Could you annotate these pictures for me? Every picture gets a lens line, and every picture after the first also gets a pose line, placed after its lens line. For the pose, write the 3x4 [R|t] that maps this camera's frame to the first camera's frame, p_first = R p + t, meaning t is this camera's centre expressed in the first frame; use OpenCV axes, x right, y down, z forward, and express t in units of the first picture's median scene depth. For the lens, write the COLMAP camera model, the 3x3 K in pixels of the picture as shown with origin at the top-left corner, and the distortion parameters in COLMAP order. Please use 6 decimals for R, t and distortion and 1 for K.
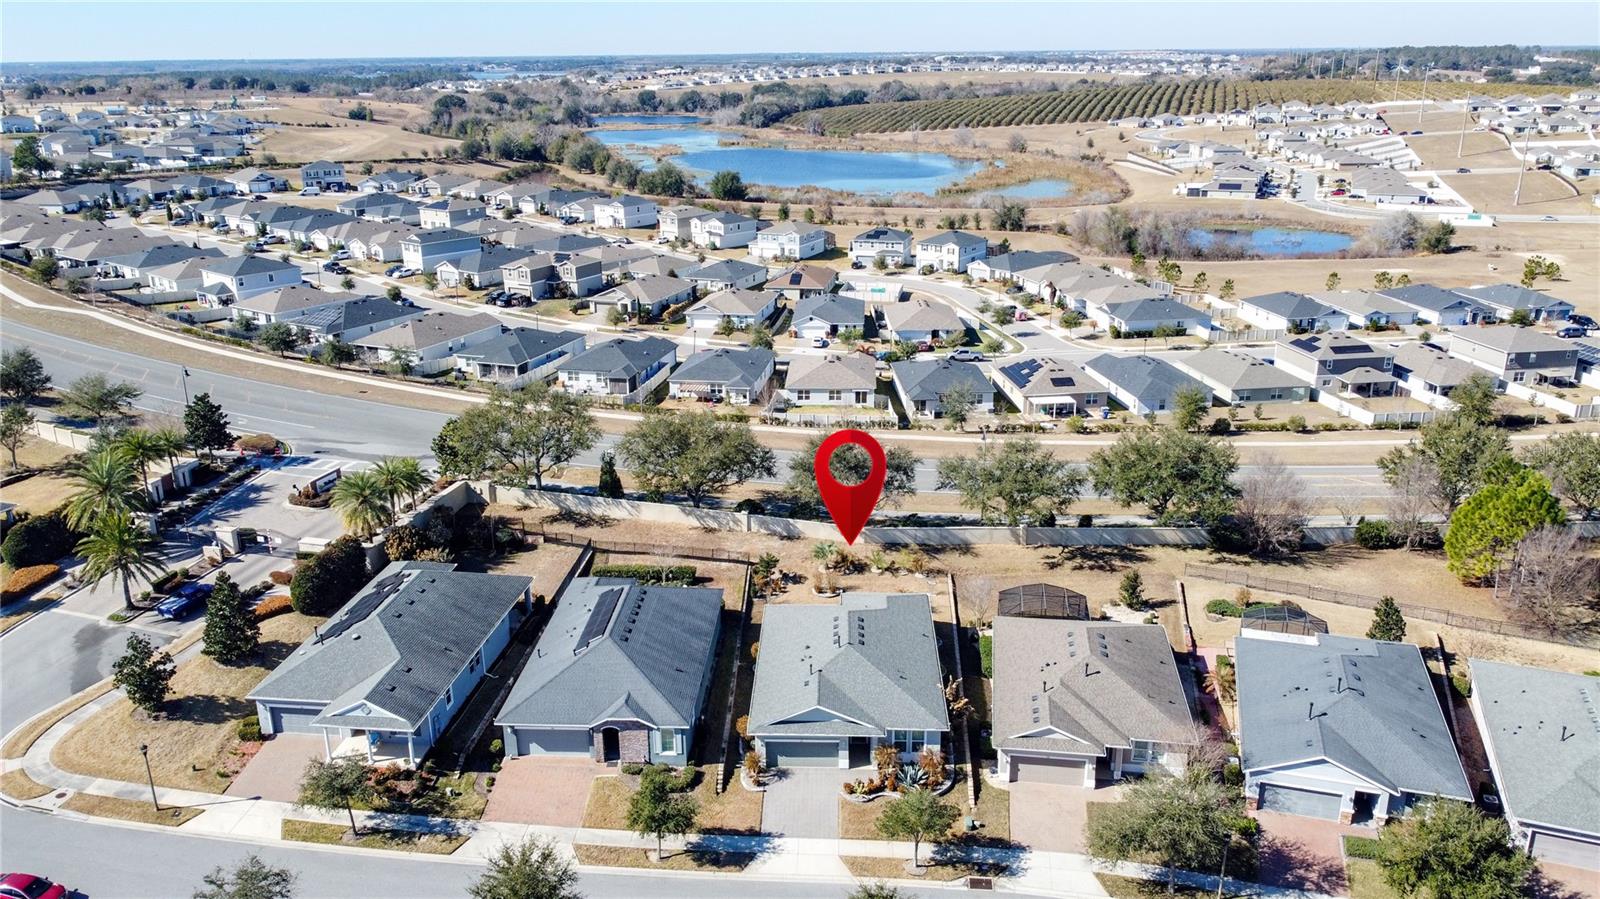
lens RADIAL K [[1211.3, 0, 800.0], [0, 1211.3, 449.5], [0, 0, 1]] dist [0.004818, -0.016717]
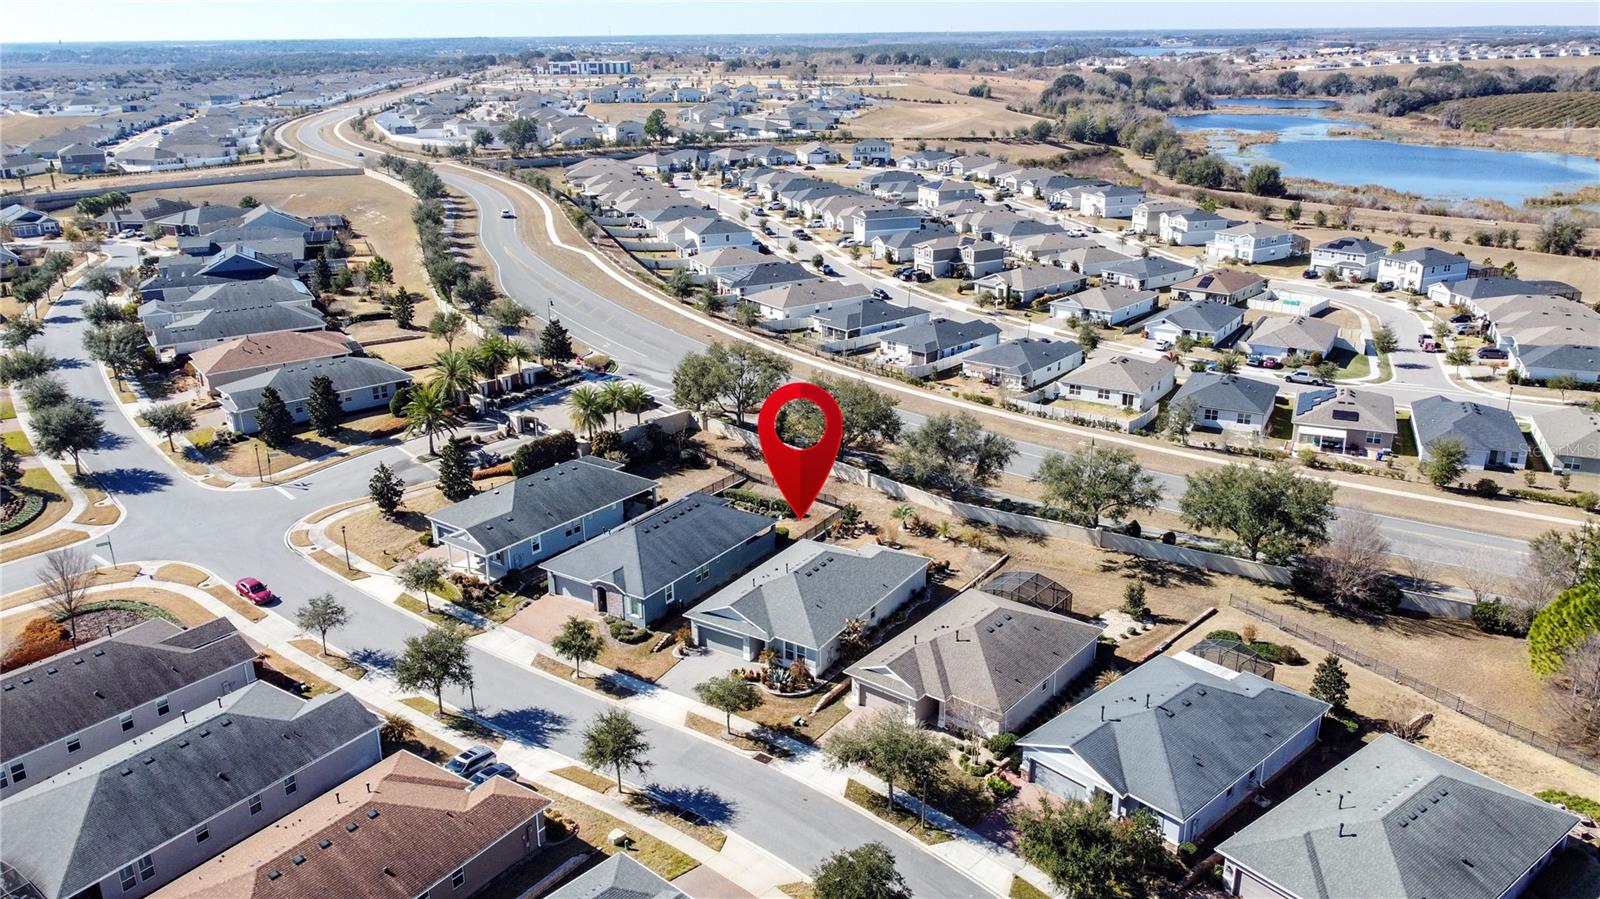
lens RADIAL K [[1211.3, 0, 800.0], [0, 1211.3, 449.5], [0, 0, 1]] dist [0.004818, -0.016717]
pose [[0.860277, 0.166897, -0.481736, 0.238886], [-0.156659, 0.985721, 0.061742, -0.016096], [0.485161, 0.022353, 0.874139, -0.035445]]
